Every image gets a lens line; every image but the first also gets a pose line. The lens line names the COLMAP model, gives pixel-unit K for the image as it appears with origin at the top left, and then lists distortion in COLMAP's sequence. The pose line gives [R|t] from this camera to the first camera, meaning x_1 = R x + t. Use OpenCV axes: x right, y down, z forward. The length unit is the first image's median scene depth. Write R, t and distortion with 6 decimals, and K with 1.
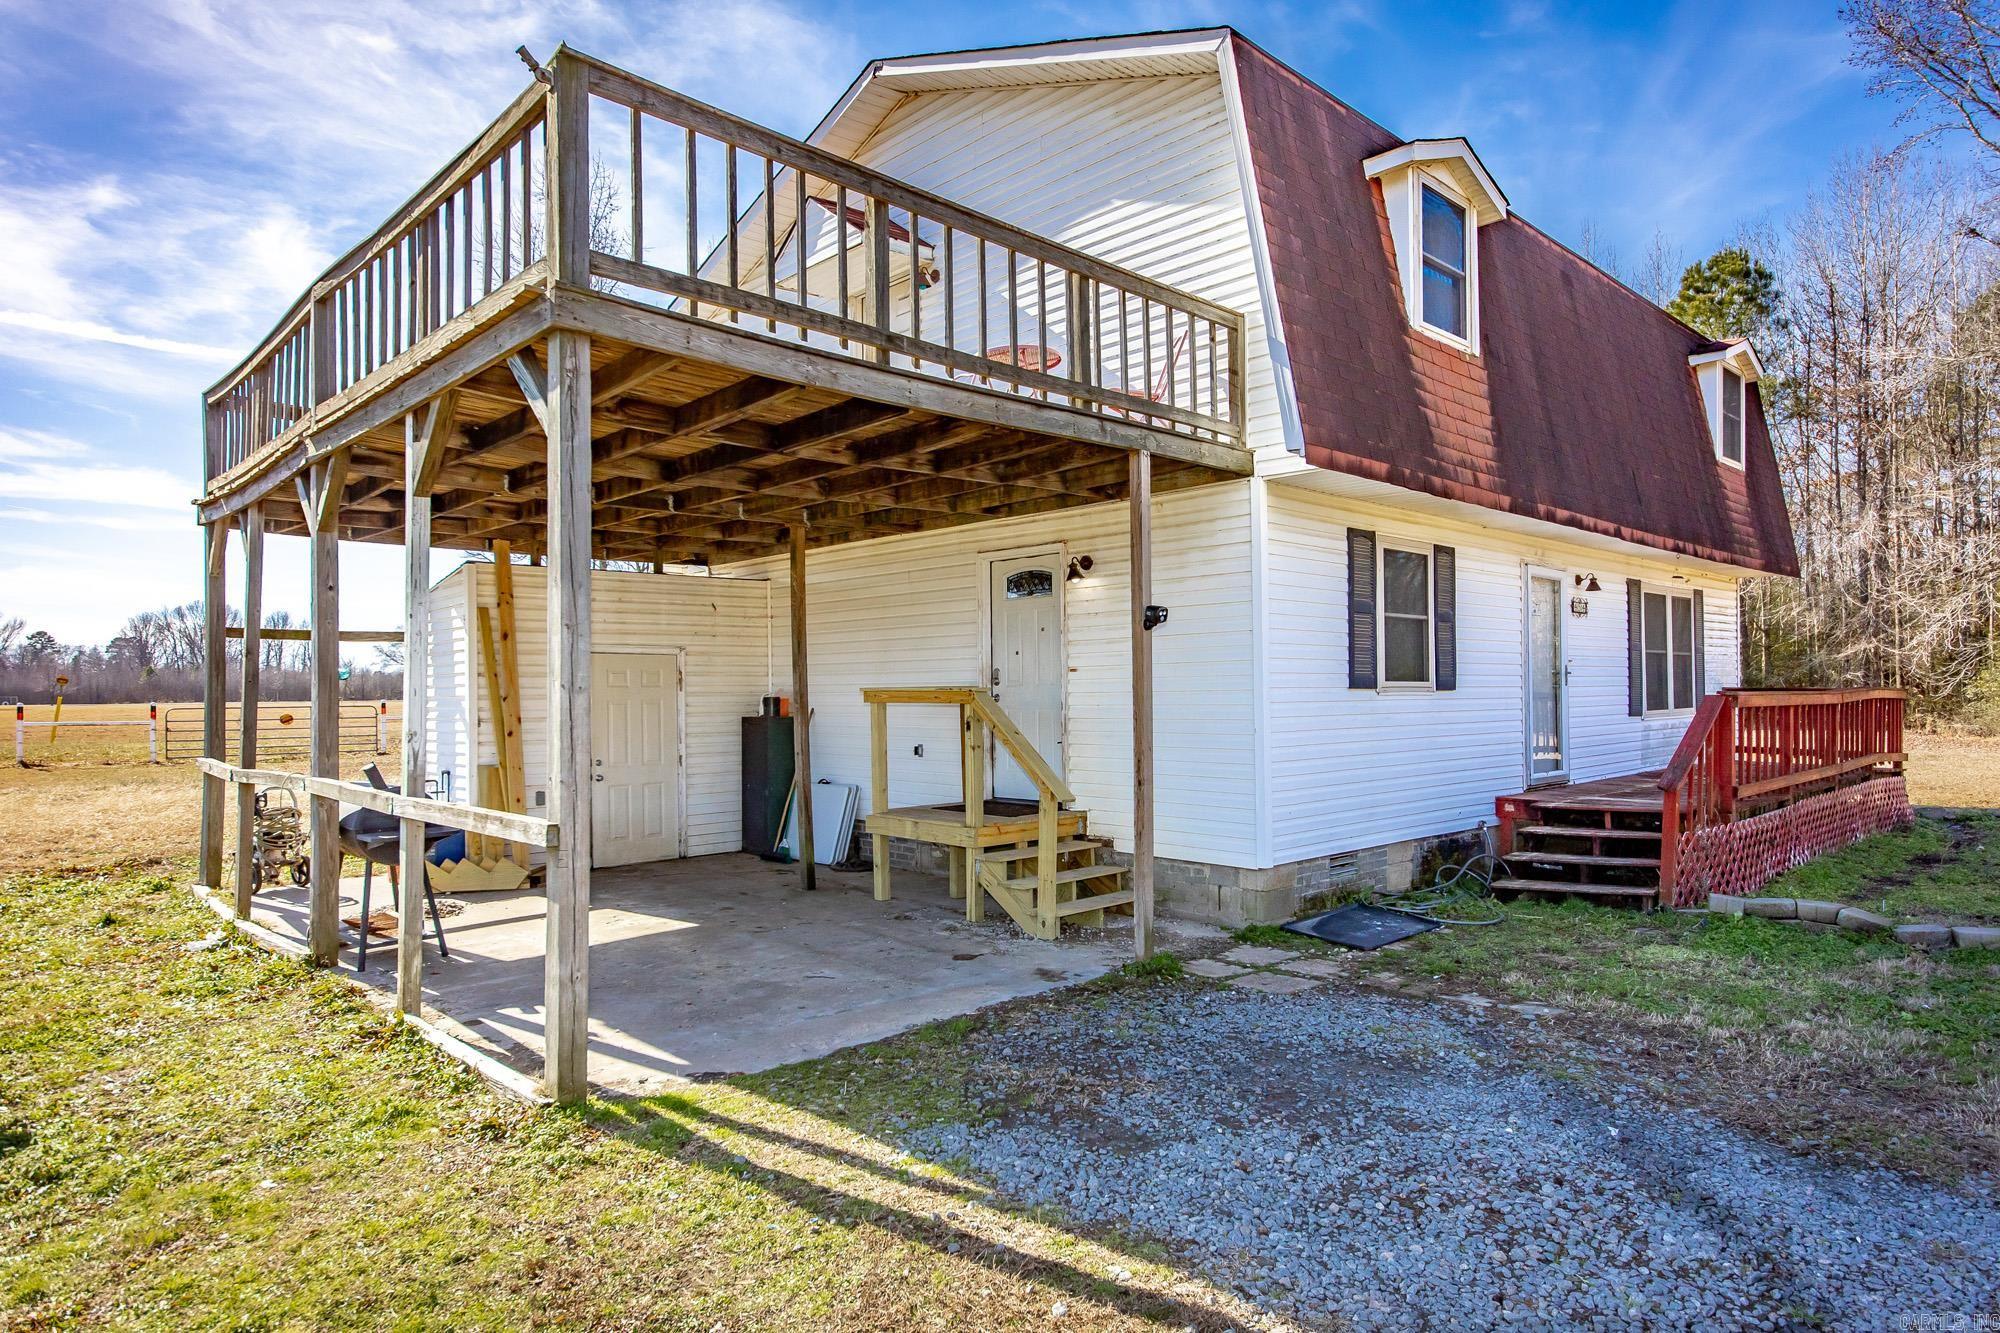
lens RADIAL K [[1174.7, 0, 1000.1], [0, 1174.7, 690.2], [0, 0, 1]] dist [-0.025408, -0.000179]
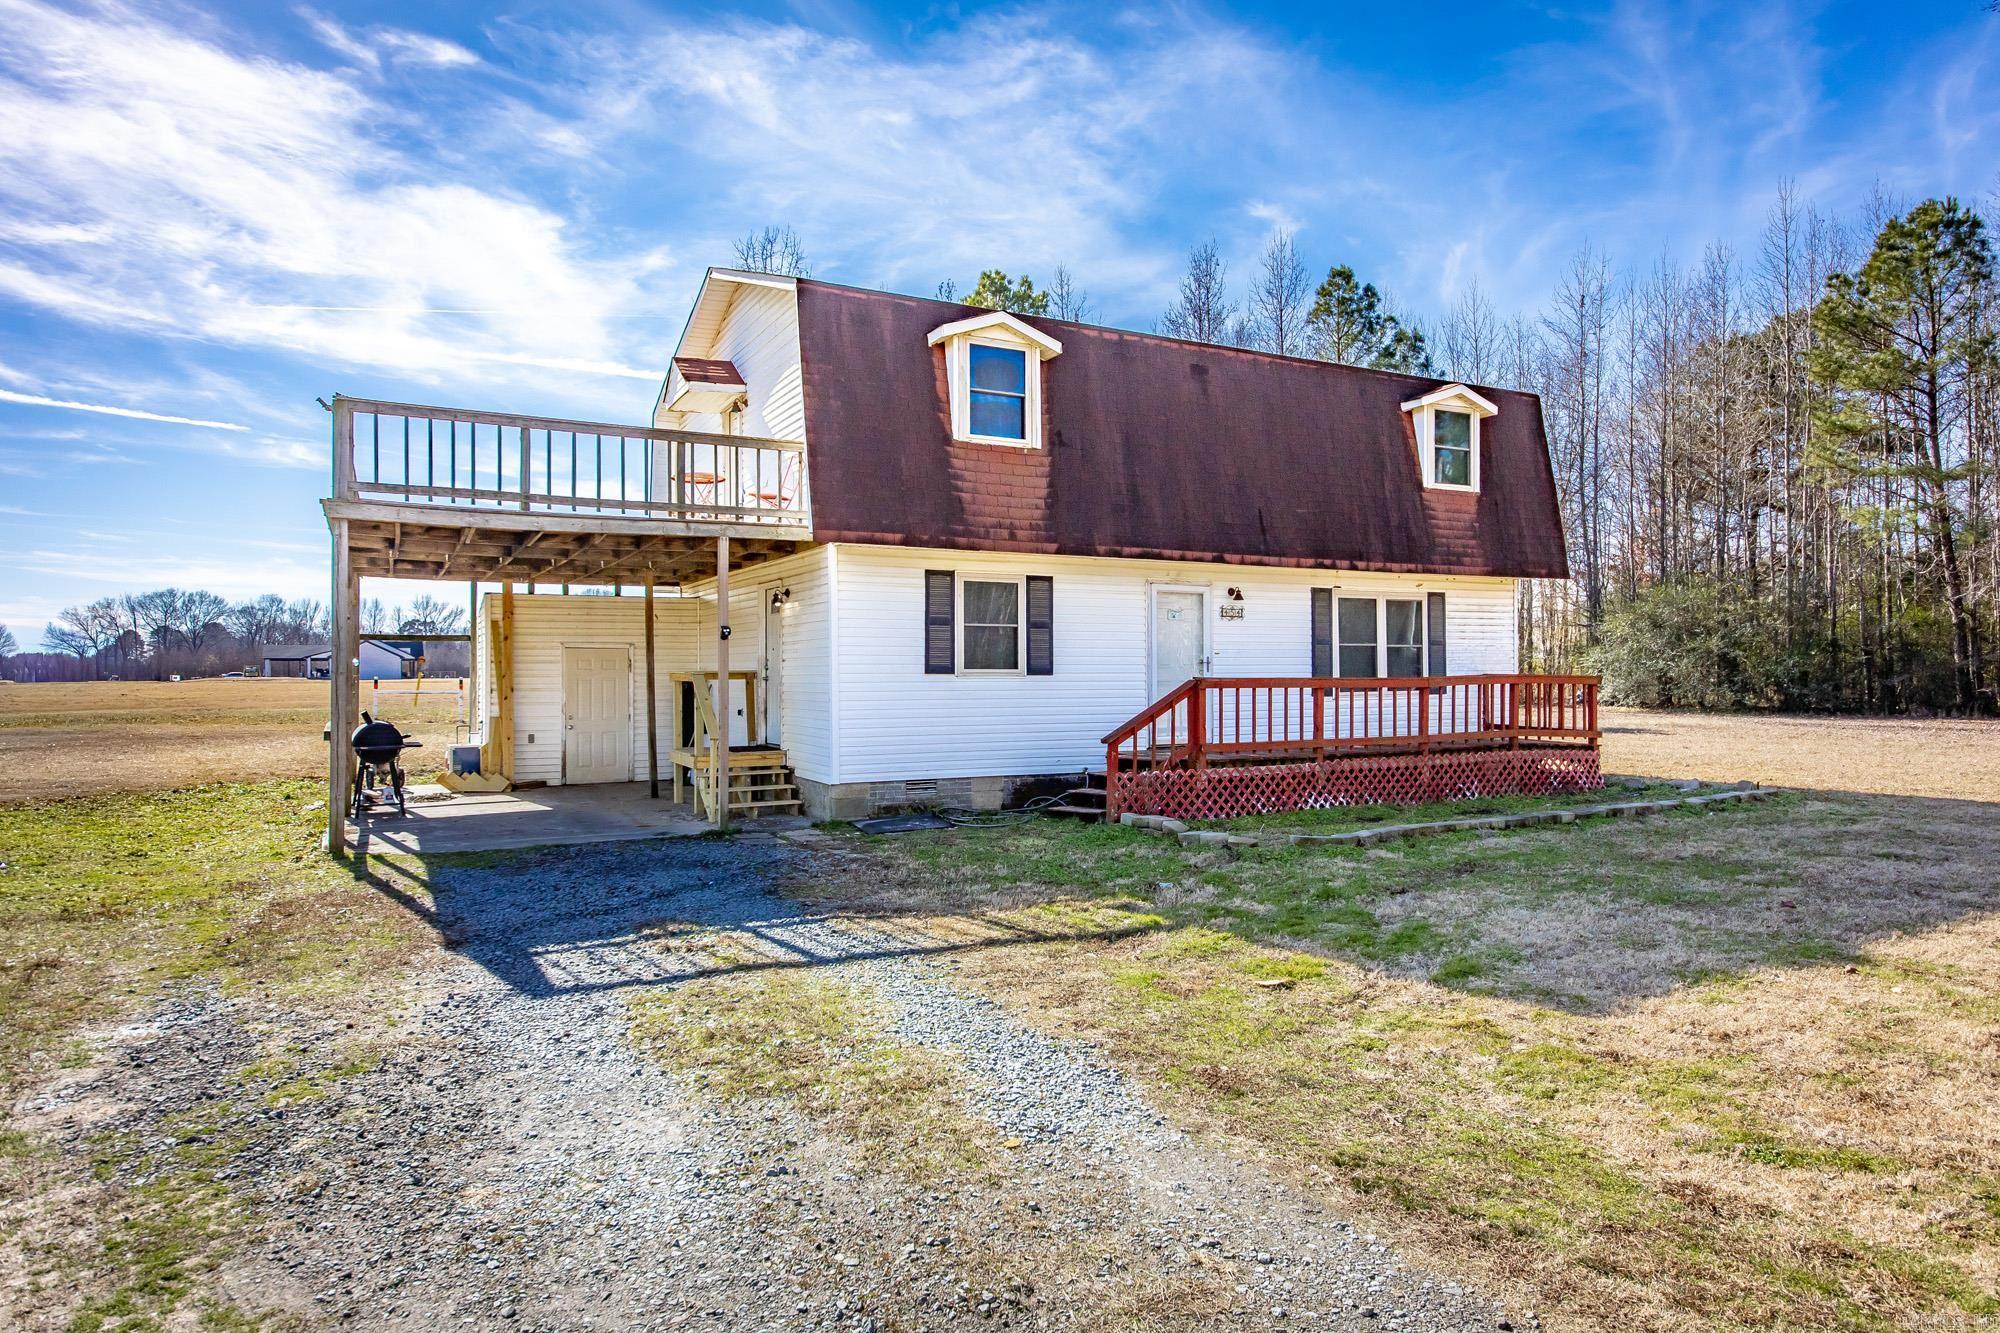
lens RADIAL K [[1178.0, 0, 1000.0], [0, 1178.0, 666.5], [0, 0, 1]] dist [-0.017721, 0.001478]
pose [[0.964291, 0.004122, -0.264812, 0.793211], [-0.004907, 0.999985, -0.002304, -0.007590], [0.264799, 0.003521, 0.964297, -0.467935]]
